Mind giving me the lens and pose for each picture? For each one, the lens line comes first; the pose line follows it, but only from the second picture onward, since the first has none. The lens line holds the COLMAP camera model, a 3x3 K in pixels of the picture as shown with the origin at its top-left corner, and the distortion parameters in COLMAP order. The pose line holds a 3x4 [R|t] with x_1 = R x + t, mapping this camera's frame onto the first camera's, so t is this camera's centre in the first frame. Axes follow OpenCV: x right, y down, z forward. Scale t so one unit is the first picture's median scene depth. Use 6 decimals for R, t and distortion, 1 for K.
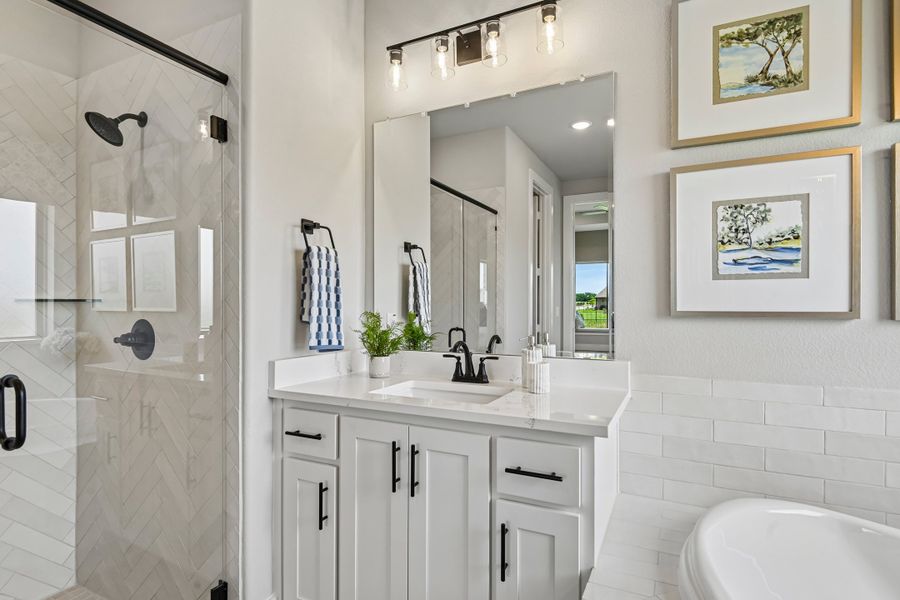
lens RADIAL K [[458.4, 0, 453.6], [0, 458.4, 303.7], [0, 0, 1]] dist [0.003106, -0.007499]
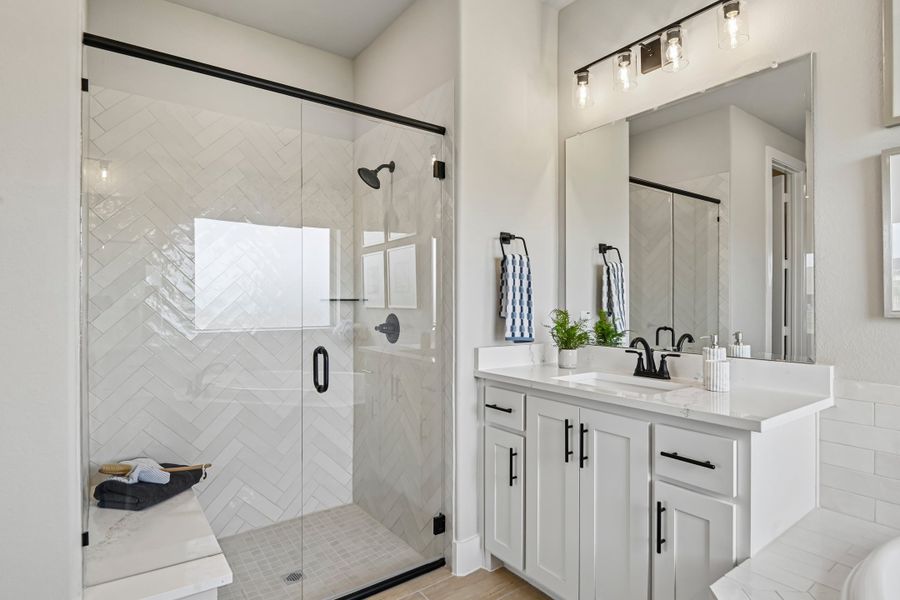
lens RADIAL K [[458.4, 0, 453.6], [0, 458.4, 303.7], [0, 0, 1]] dist [0.003106, -0.007499]
pose [[0.889655, 0.001566, -0.456632, 0.113187], [0.000161, 0.999993, 0.003743, -0.000966], [0.456634, -0.003404, 0.889648, -0.137488]]
